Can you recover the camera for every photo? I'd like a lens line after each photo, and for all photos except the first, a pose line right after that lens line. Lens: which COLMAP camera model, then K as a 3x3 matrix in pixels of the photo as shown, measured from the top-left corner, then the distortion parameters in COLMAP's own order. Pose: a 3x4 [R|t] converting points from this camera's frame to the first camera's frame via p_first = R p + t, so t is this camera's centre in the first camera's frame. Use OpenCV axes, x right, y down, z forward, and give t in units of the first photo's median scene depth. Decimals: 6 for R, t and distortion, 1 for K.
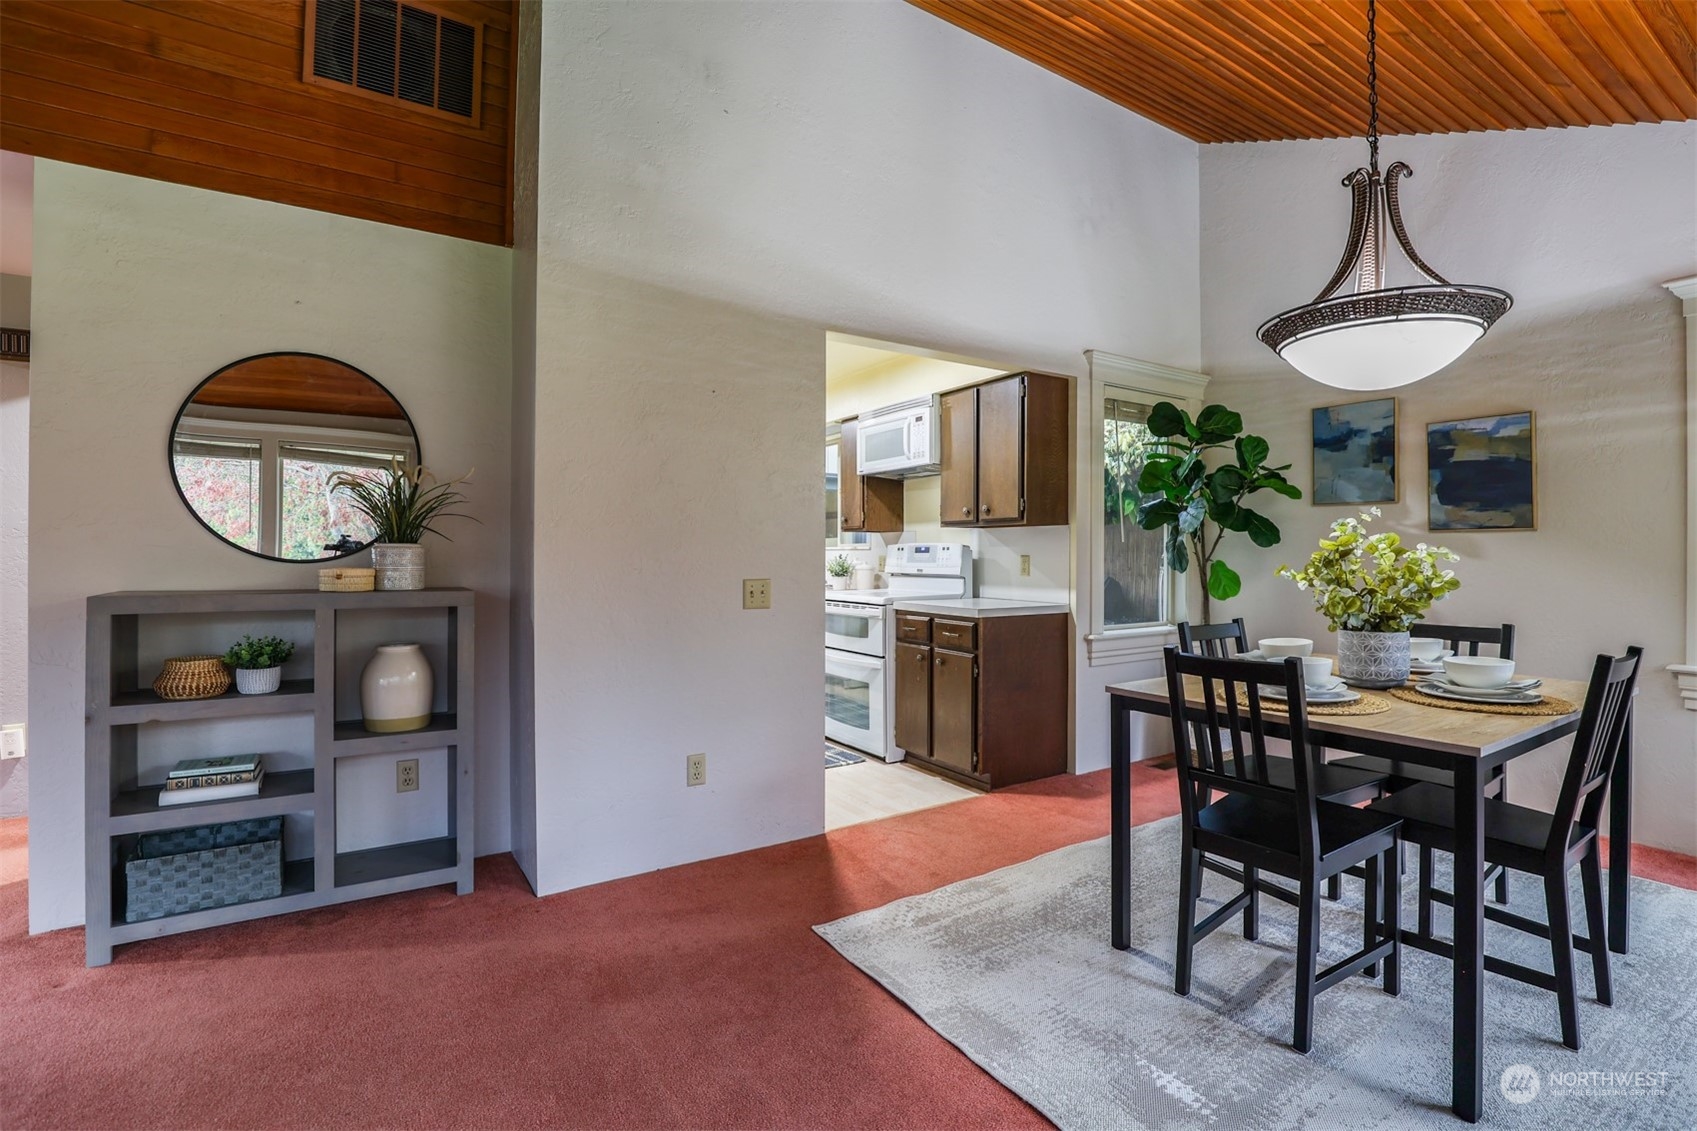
lens RADIAL K [[784.5, 0, 881.3], [0, 784.5, 551.5], [0, 0, 1]] dist [-0.021796, 0.000383]
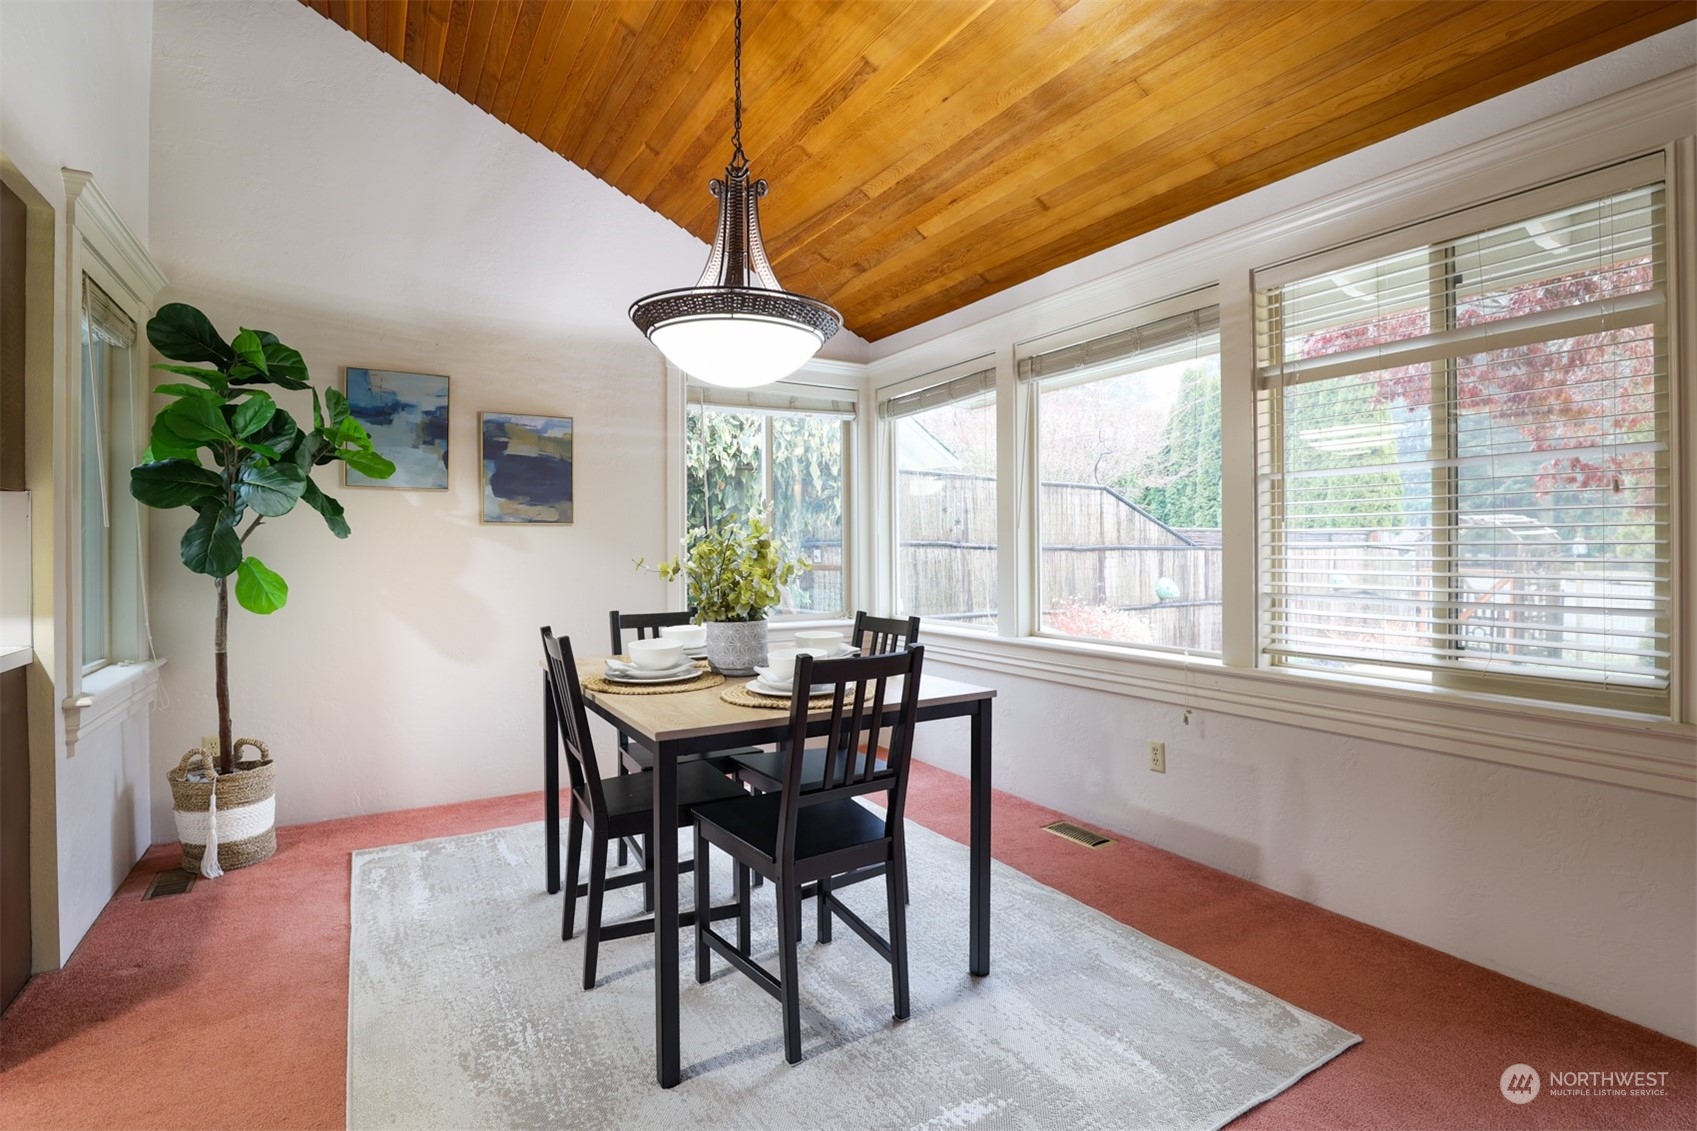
lens RADIAL K [[808.4, 0, 843.7], [0, 808.4, 555.3], [0, 0, 1]] dist [-0.049317, 0.000288]
pose [[0.053474, -0.008152, 0.998536, -0.240276], [0.004245, 0.999959, 0.007936, 0.006330], [-0.998560, 0.003815, 0.053506, 0.465906]]
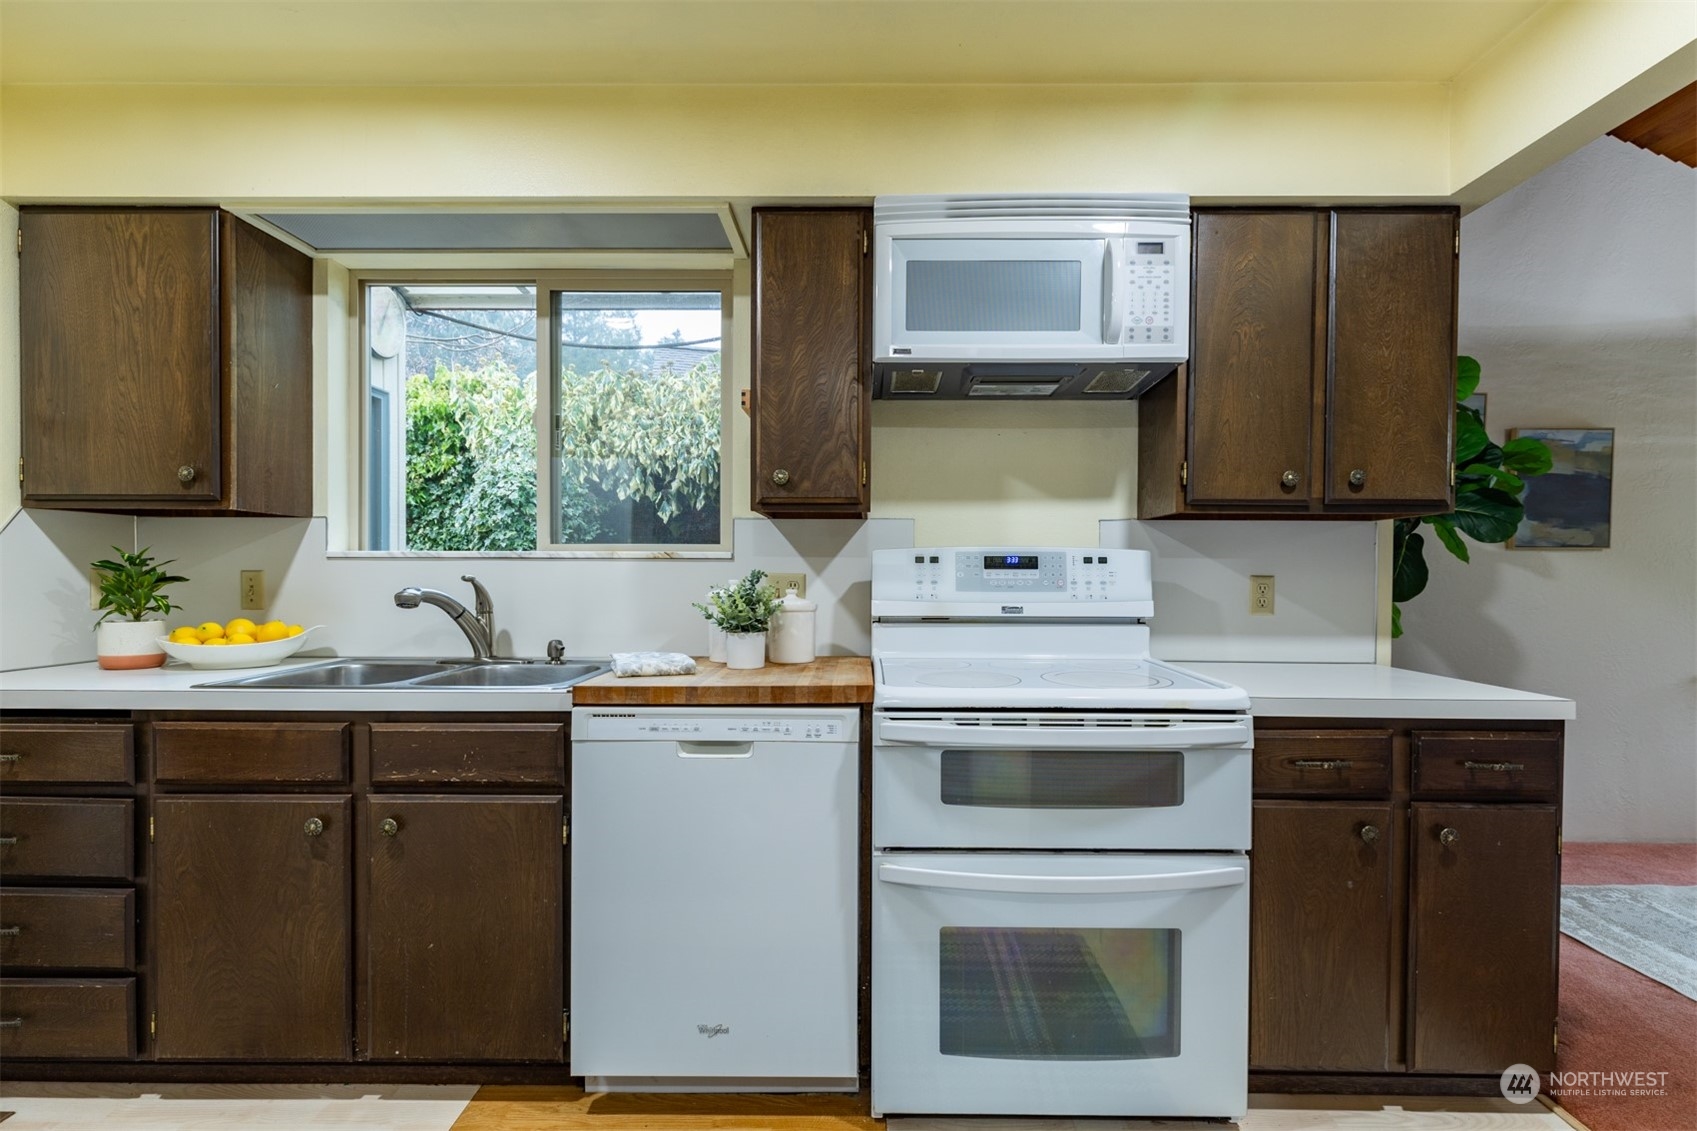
lens RADIAL K [[772.8, 0, 853.1], [0, 772.8, 580.7], [0, 0, 1]] dist [0.001459, 0.000014]
pose [[0.577675, -0.009347, 0.816213, -0.438865], [-0.007518, 0.999831, 0.016770, 0.001932], [-0.816232, -0.015824, 0.577507, 1.027443]]
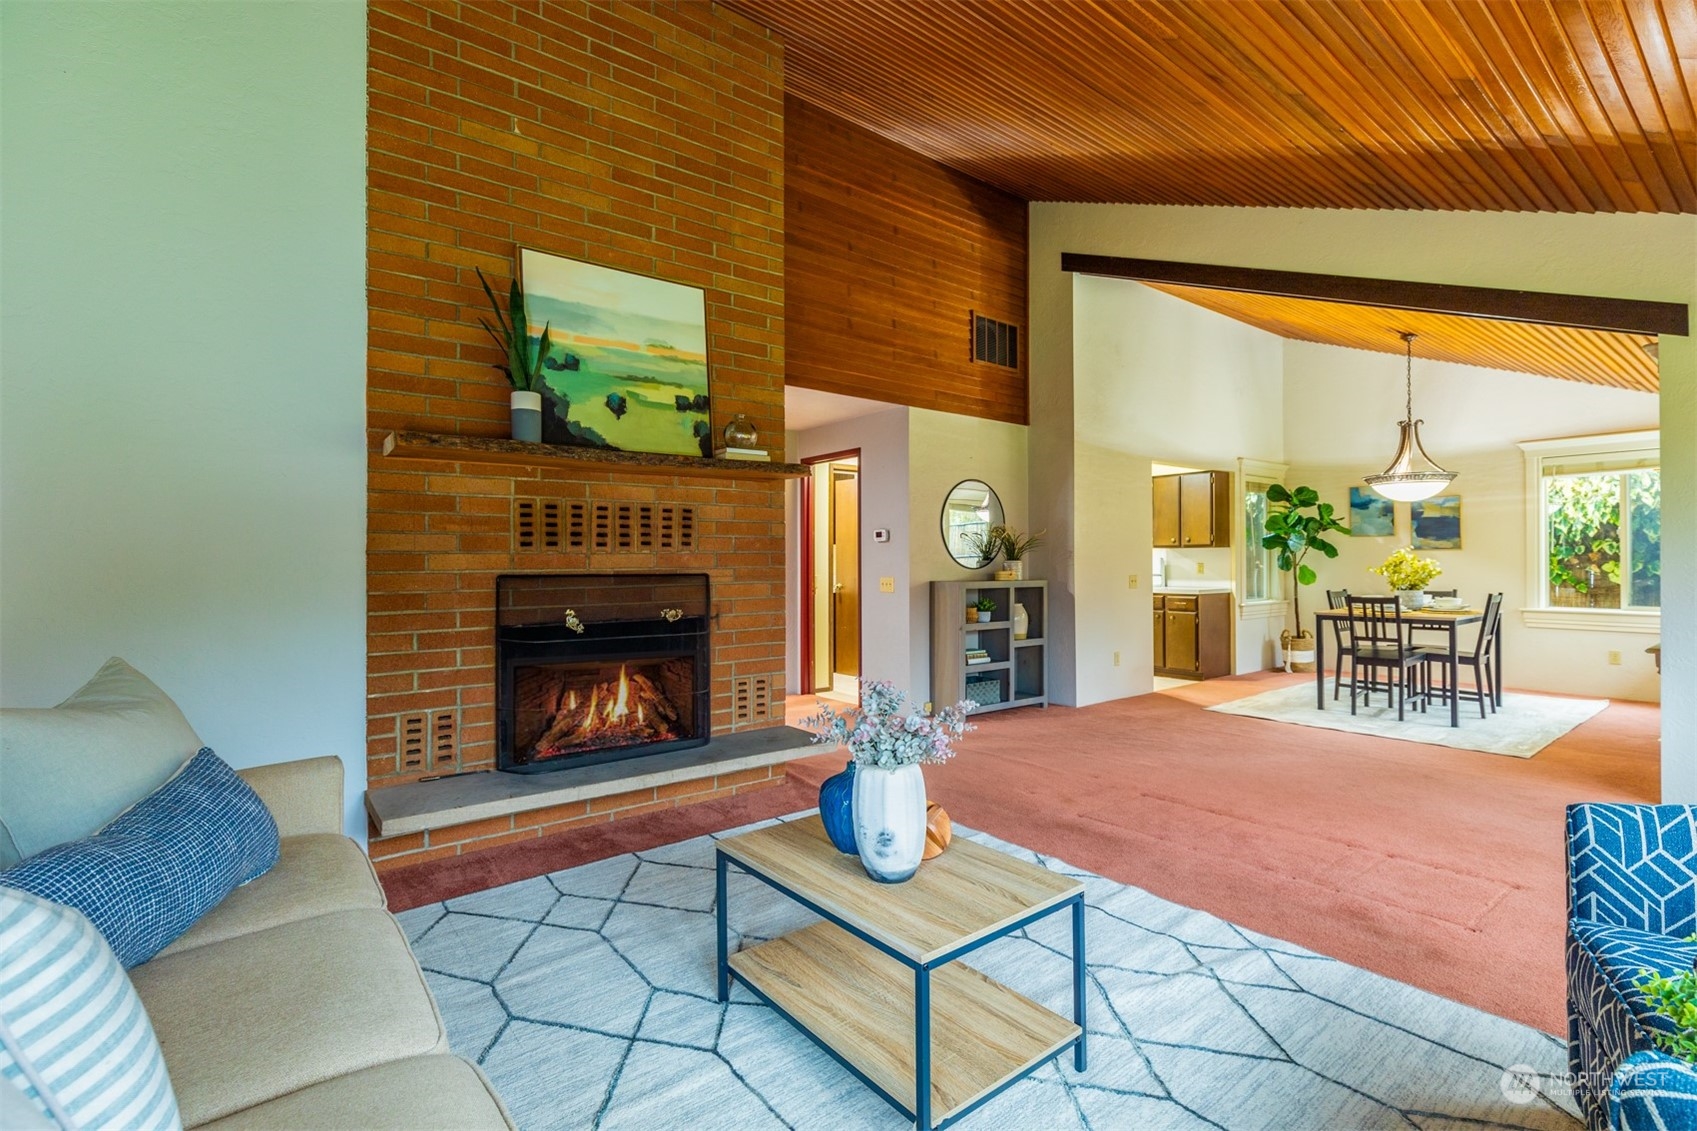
lens RADIAL K [[783.0, 0, 884.7], [0, 783.0, 559.0], [0, 0, 1]] dist [0.003010, 0.000056]
pose [[0.995898, -0.008034, 0.090129, -0.821965], [0.008041, 0.999968, 0.000286, -0.013204], [-0.090129, 0.000440, 0.995930, -0.891844]]
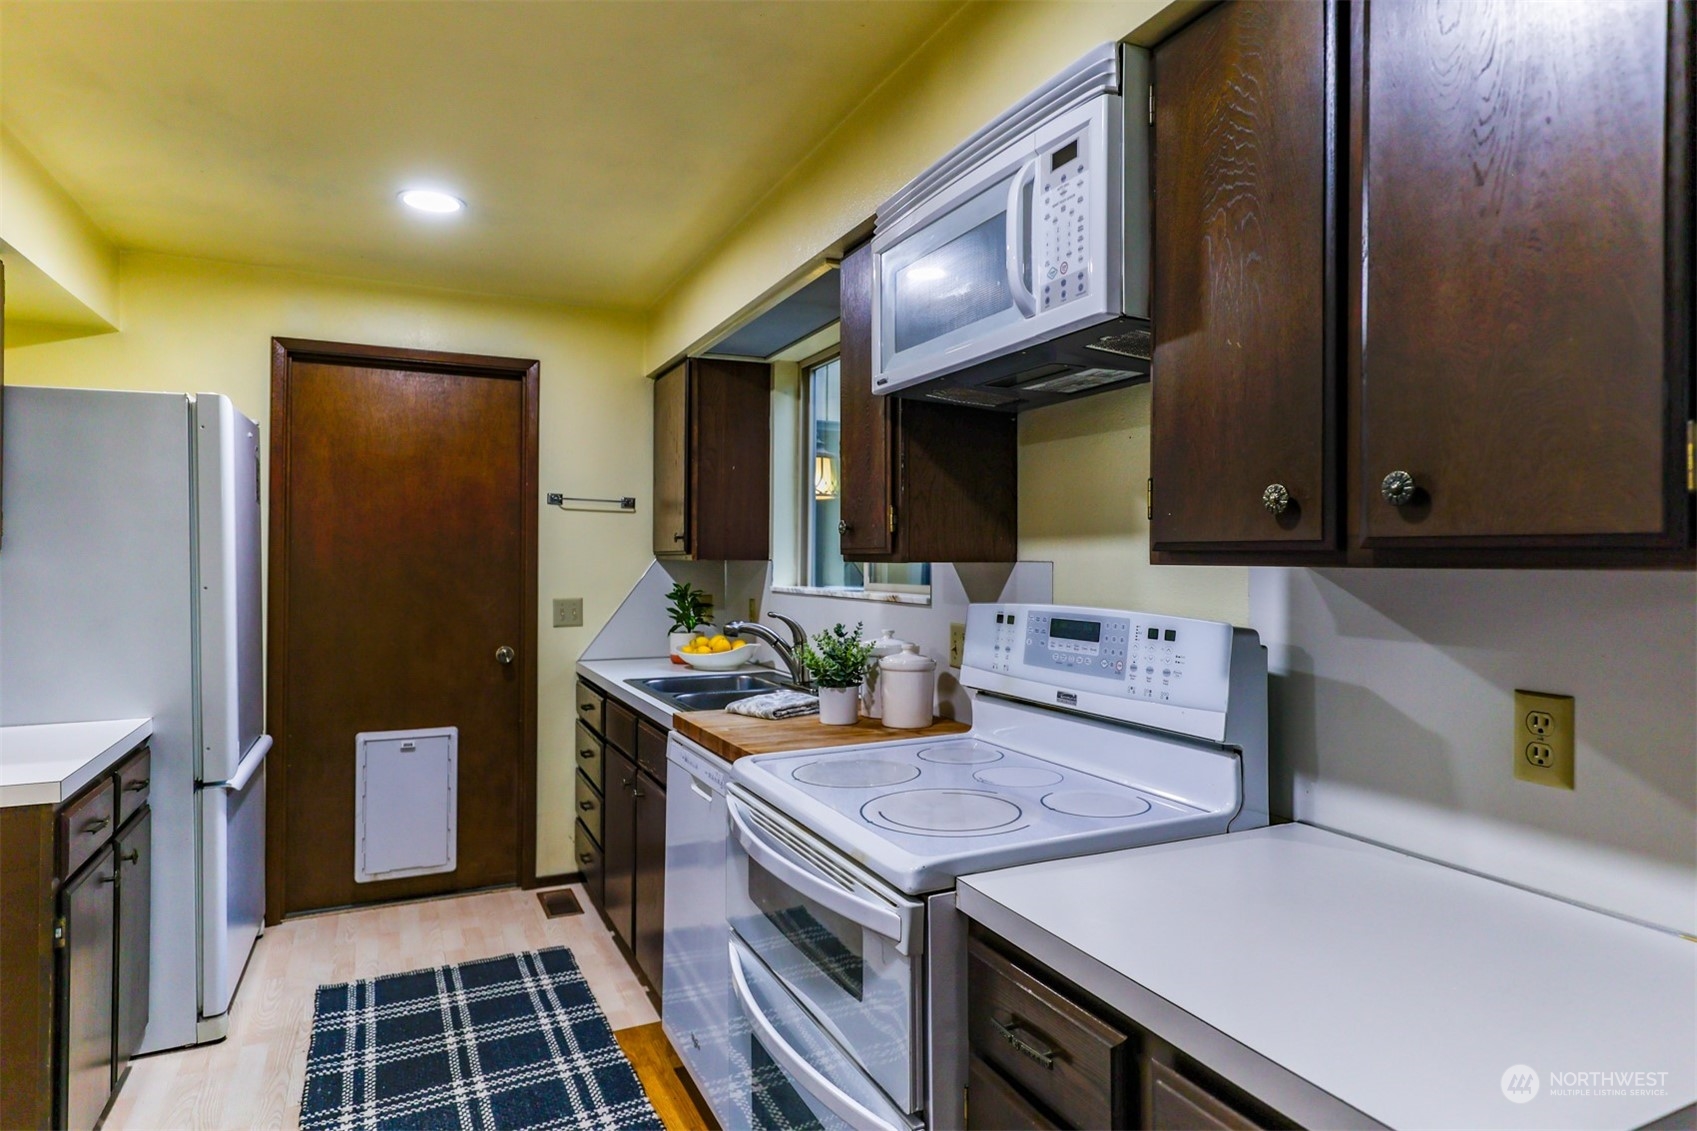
lens RADIAL K [[967.8, 0, 861.7], [0, 967.8, 548.7], [0, 0, 1]] dist [0.001190, -0.000447]
pose [[0.988538, -0.001294, -0.150969, 0.033989], [0.000511, 0.999986, -0.005224, -0.039414], [0.150973, 0.005087, 0.988525, 0.769497]]
